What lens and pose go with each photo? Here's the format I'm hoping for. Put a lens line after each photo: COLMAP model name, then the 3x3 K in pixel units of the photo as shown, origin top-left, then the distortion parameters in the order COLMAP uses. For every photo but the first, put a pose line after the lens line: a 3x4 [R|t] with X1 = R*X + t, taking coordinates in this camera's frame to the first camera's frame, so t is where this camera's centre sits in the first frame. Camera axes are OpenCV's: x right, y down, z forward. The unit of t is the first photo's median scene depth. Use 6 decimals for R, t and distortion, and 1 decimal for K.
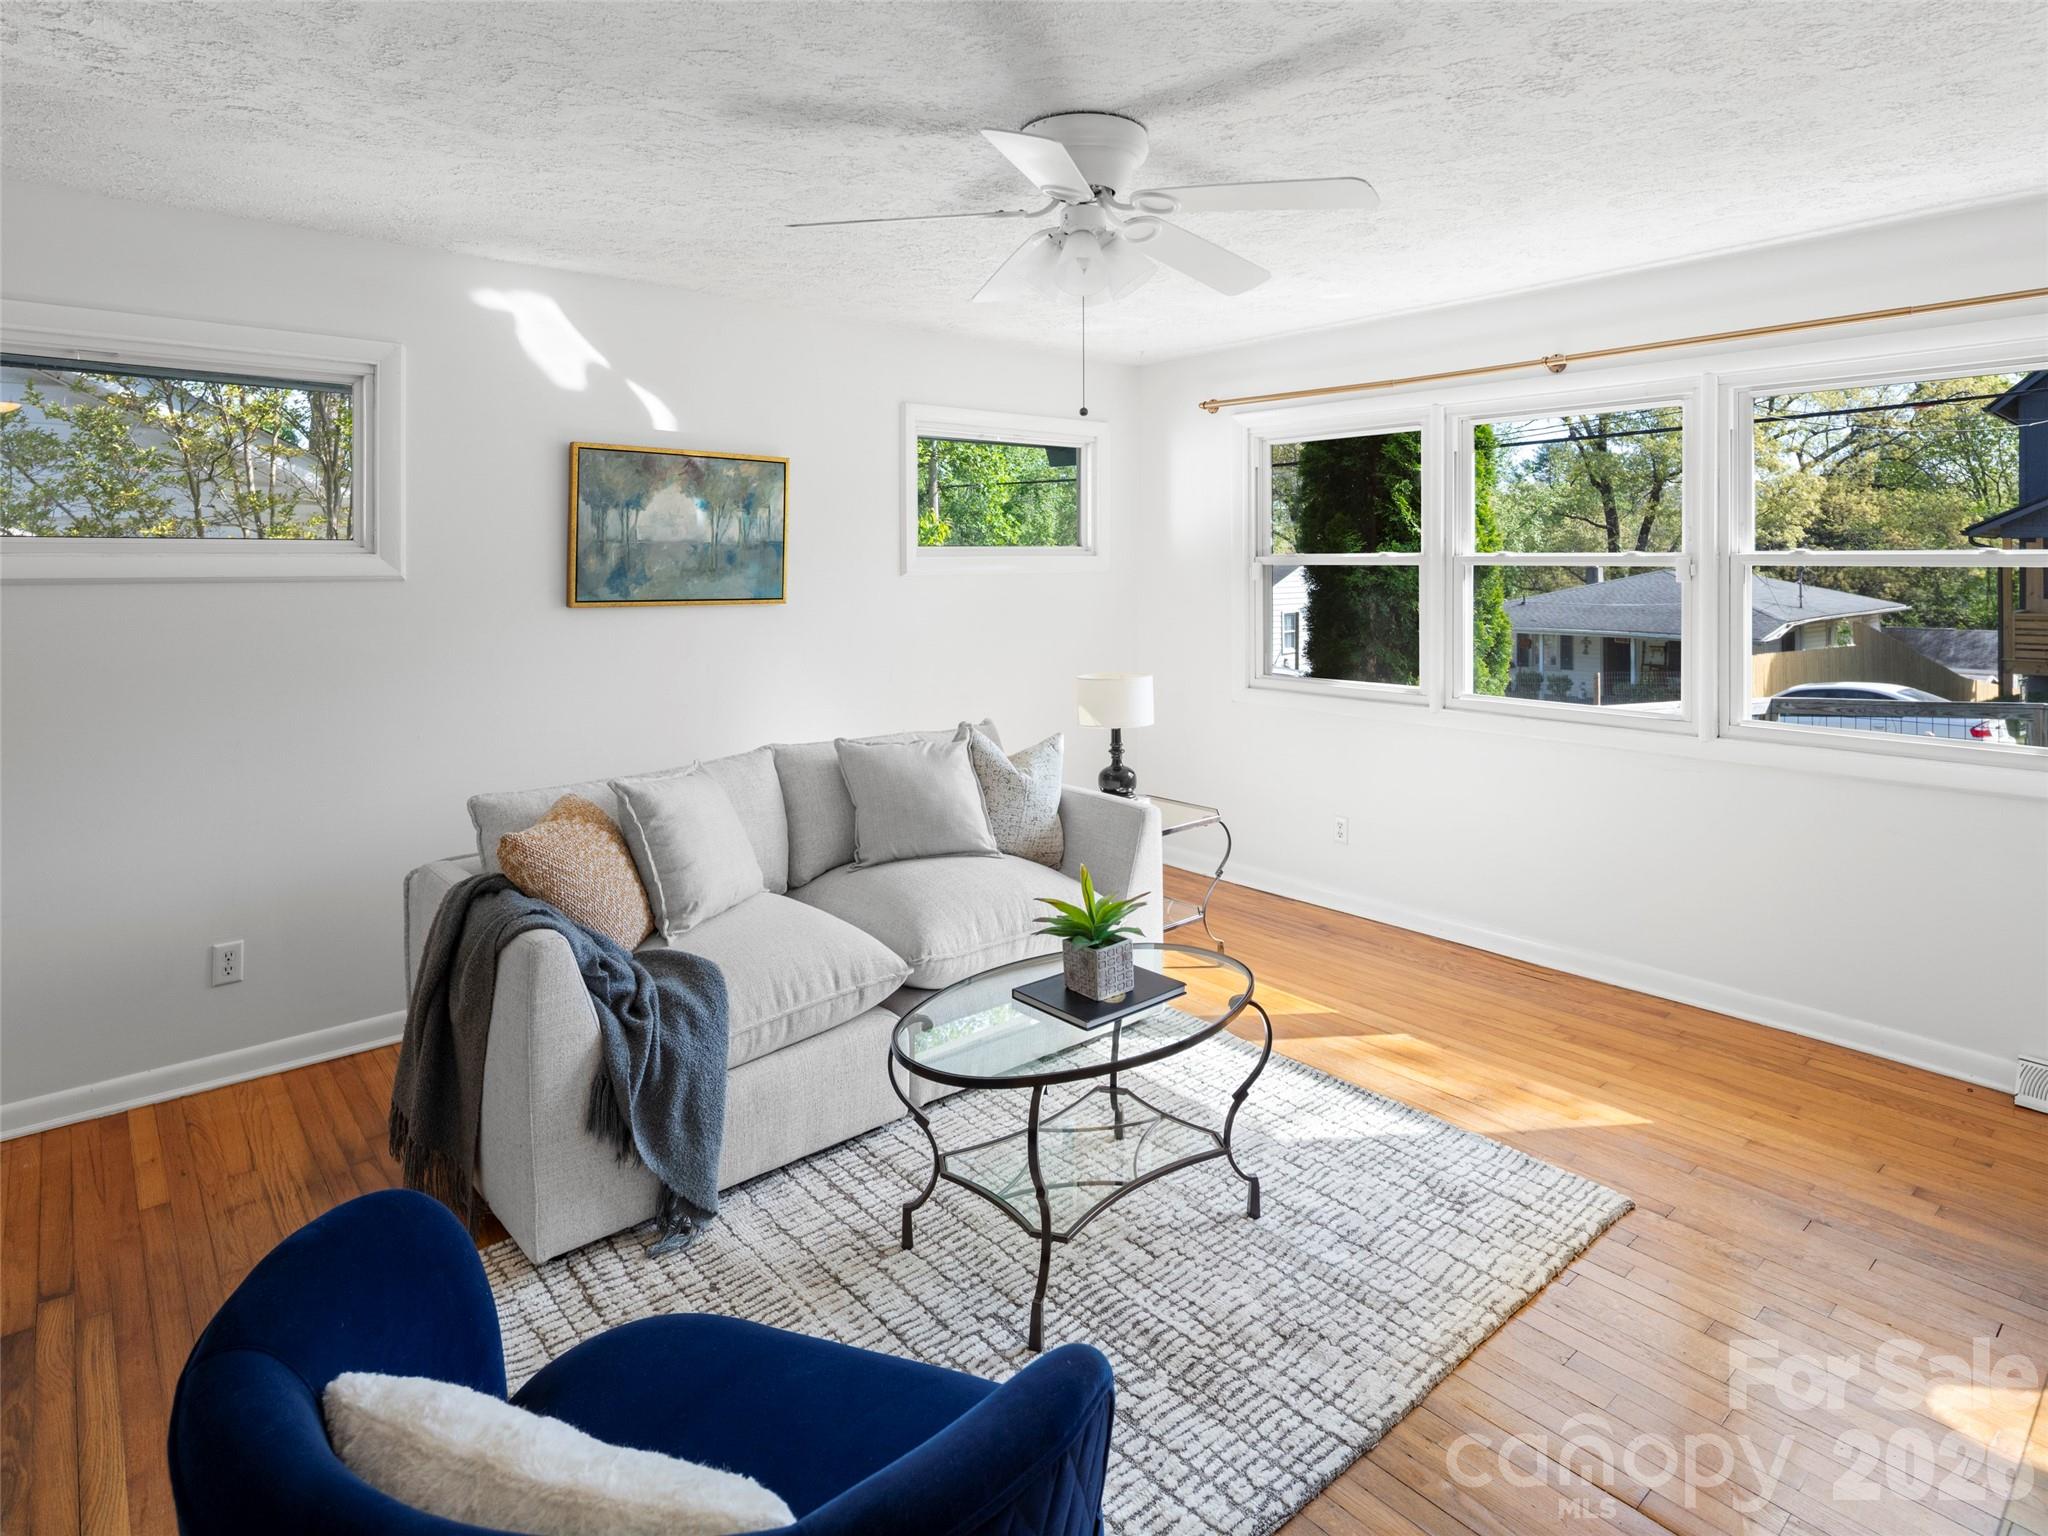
lens RADIAL K [[1140.5, 0, 1024.0], [0, 1140.5, 768.0], [0, 0, 1]] dist [0.031361, 0.000386]
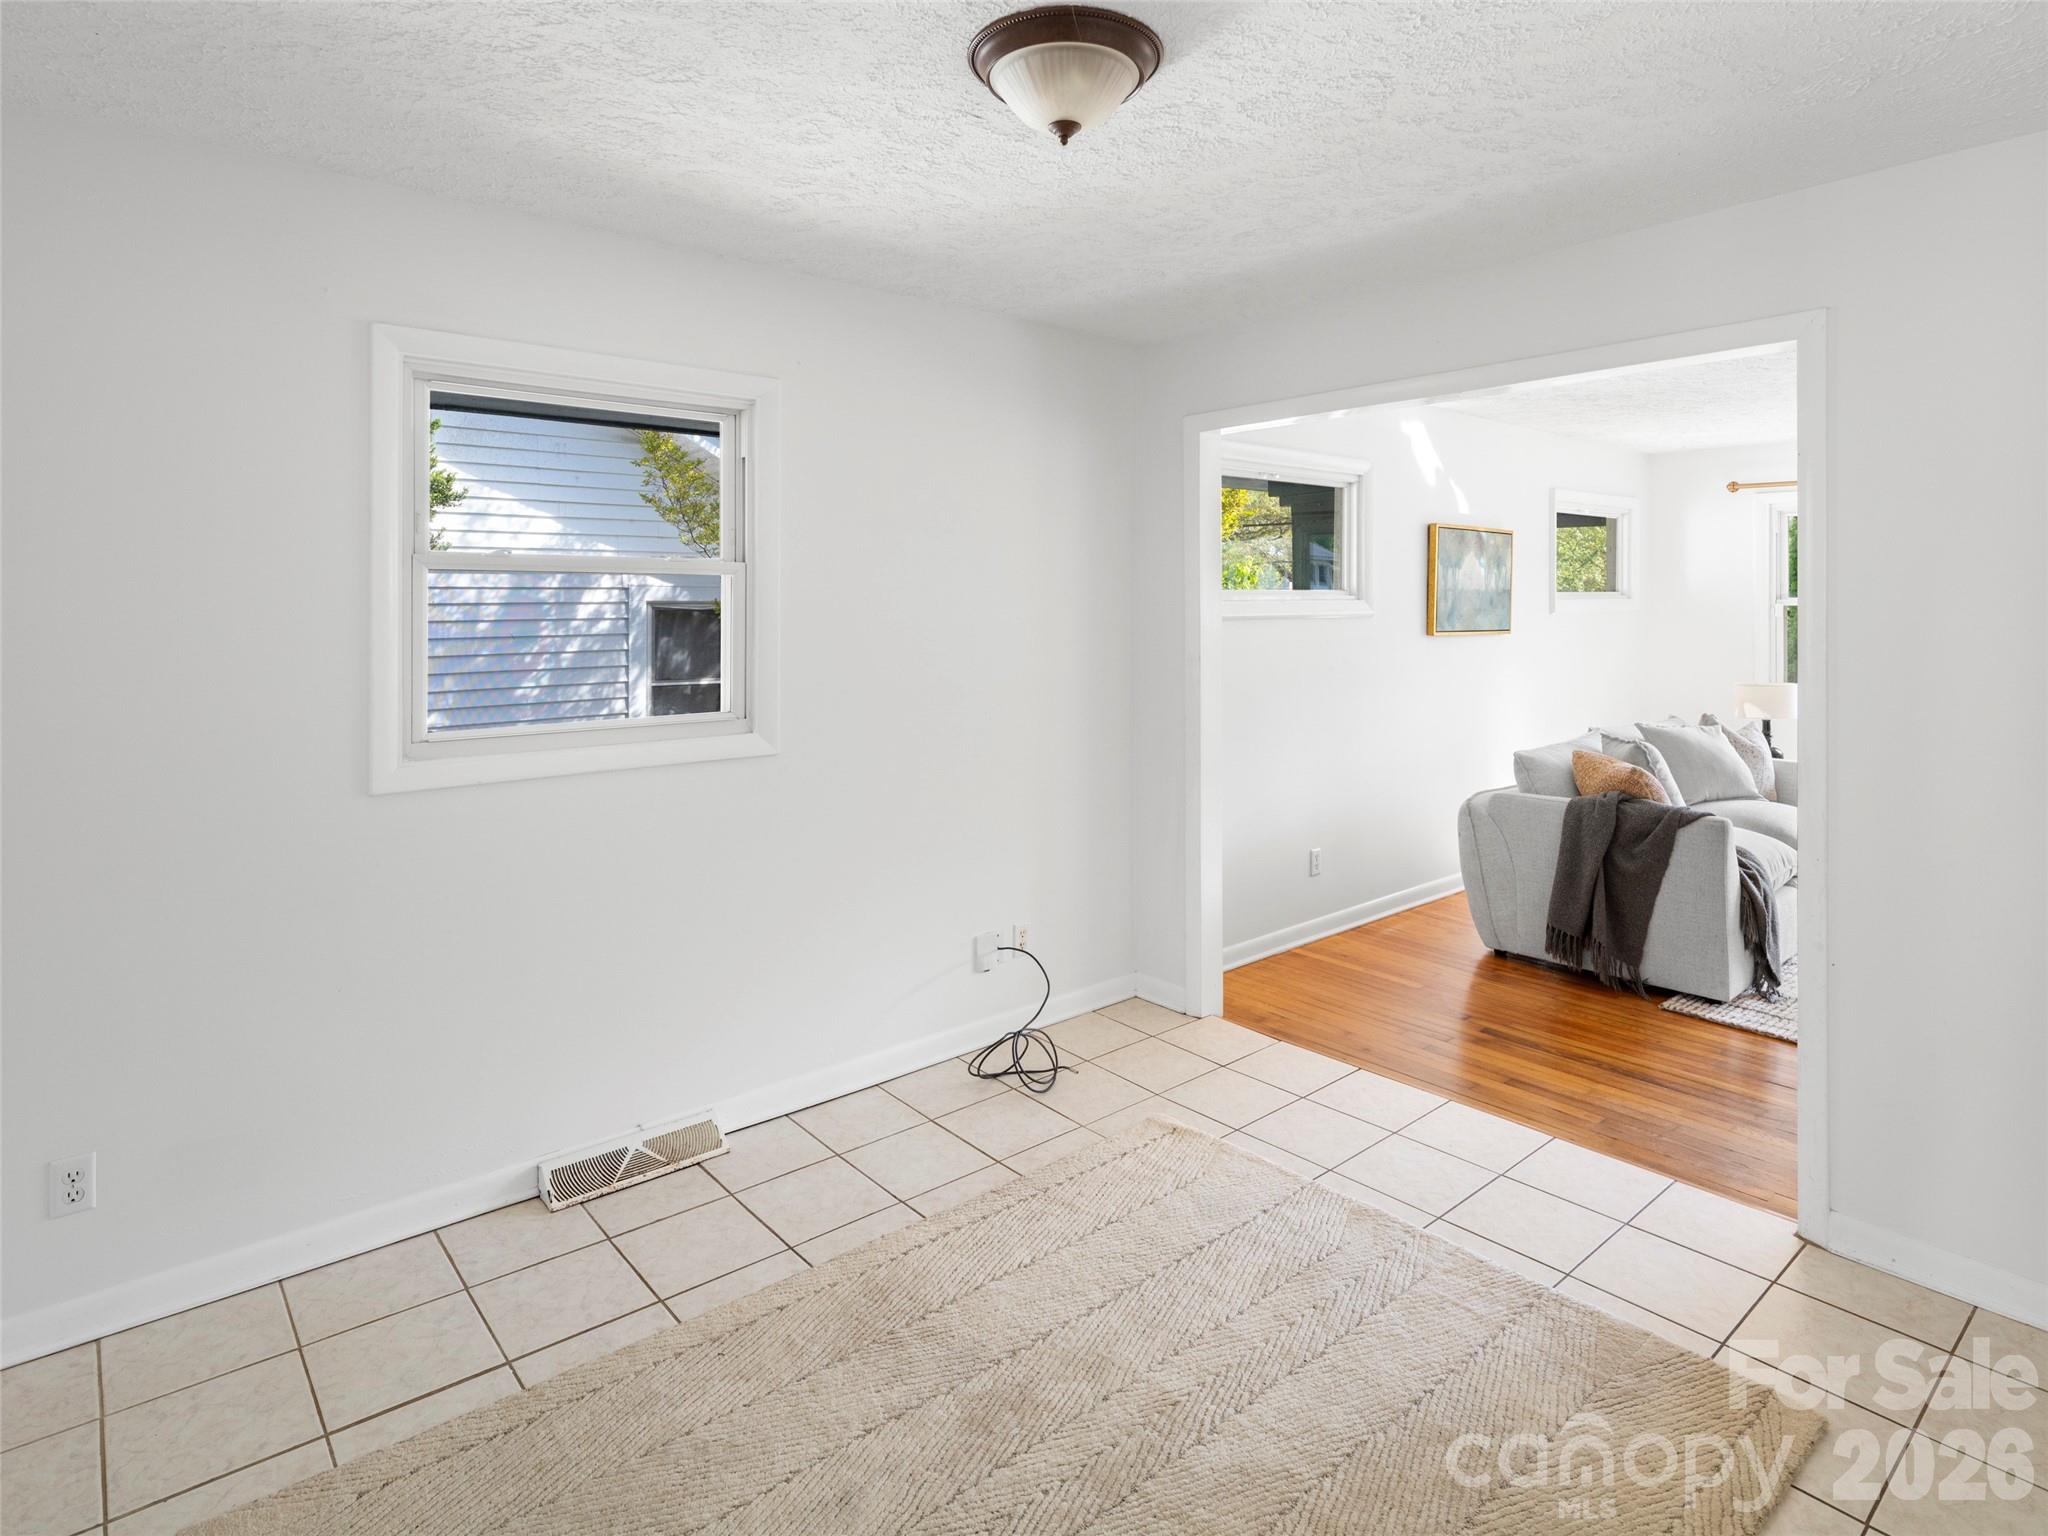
lens RADIAL K [[1073.5, 0, 1024.0], [0, 1073.5, 768.0], [0, 0, 1]] dist [0.016070, 0.000265]
pose [[0.999798, 0.007262, -0.018751, -0.834052], [-0.007751, 0.999628, -0.026153, 0.061728], [0.018554, 0.026293, 0.999482, -0.337685]]
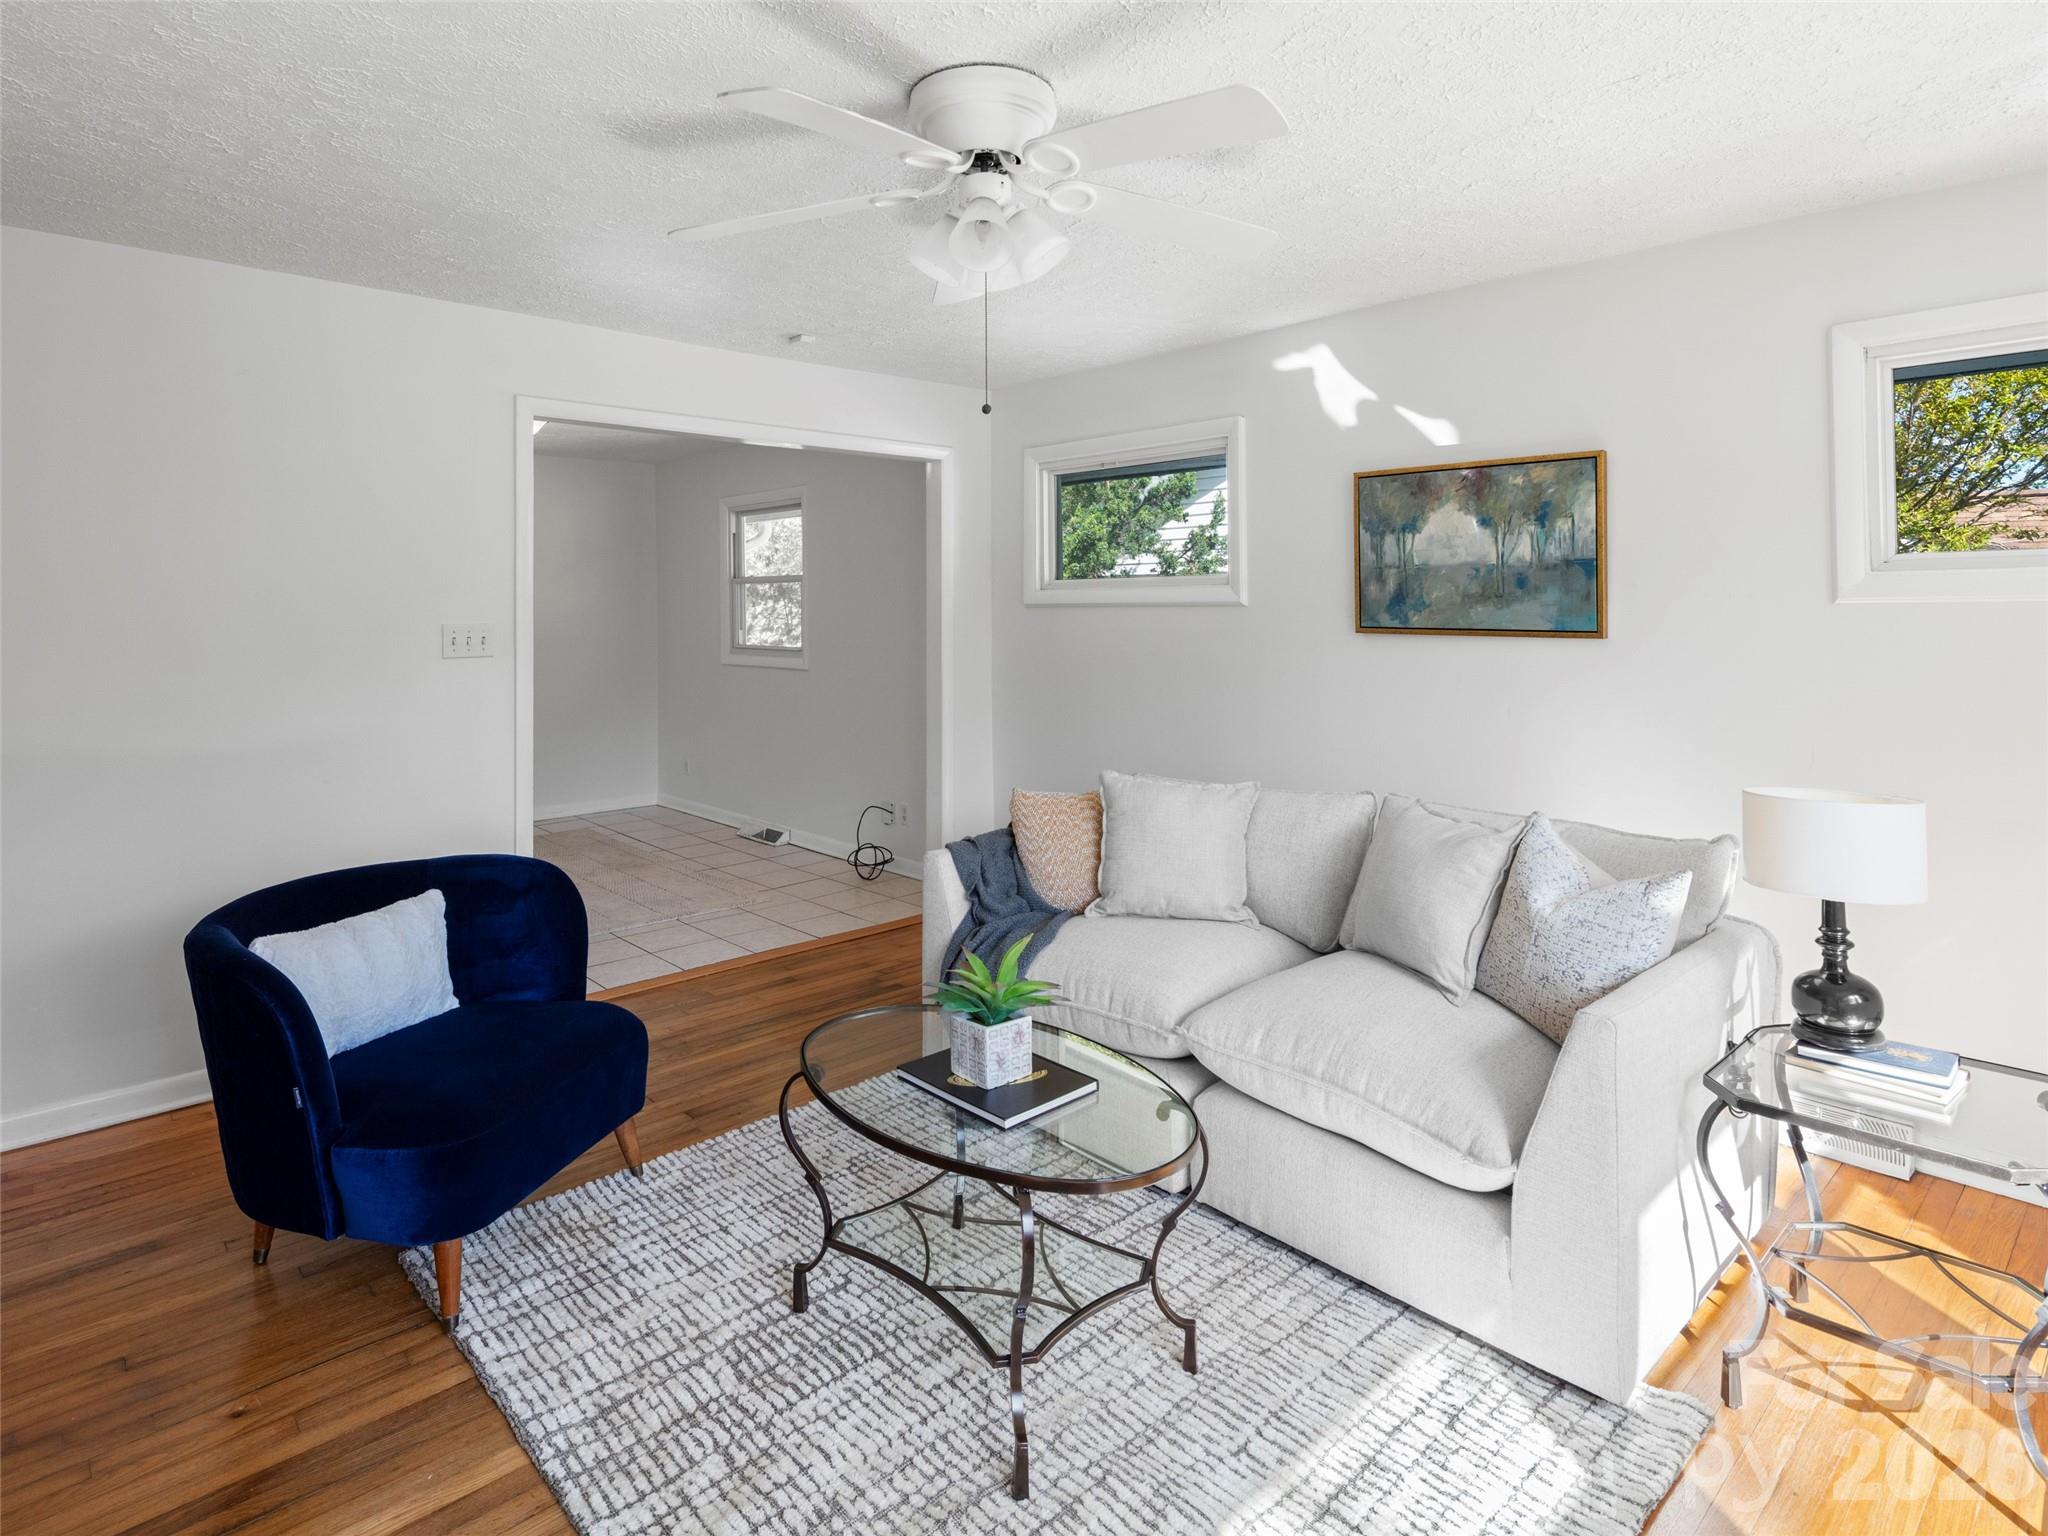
lens RADIAL K [[1140.5, 0, 1024.0], [0, 1140.5, 768.0], [0, 0, 1]] dist [0.031361, 0.000386]
pose [[0.017654, 0.143228, -0.989532, 0.616295], [-0.178539, 0.974232, 0.137828, -0.105868], [0.983775, 0.174236, 0.042771, 0.658165]]
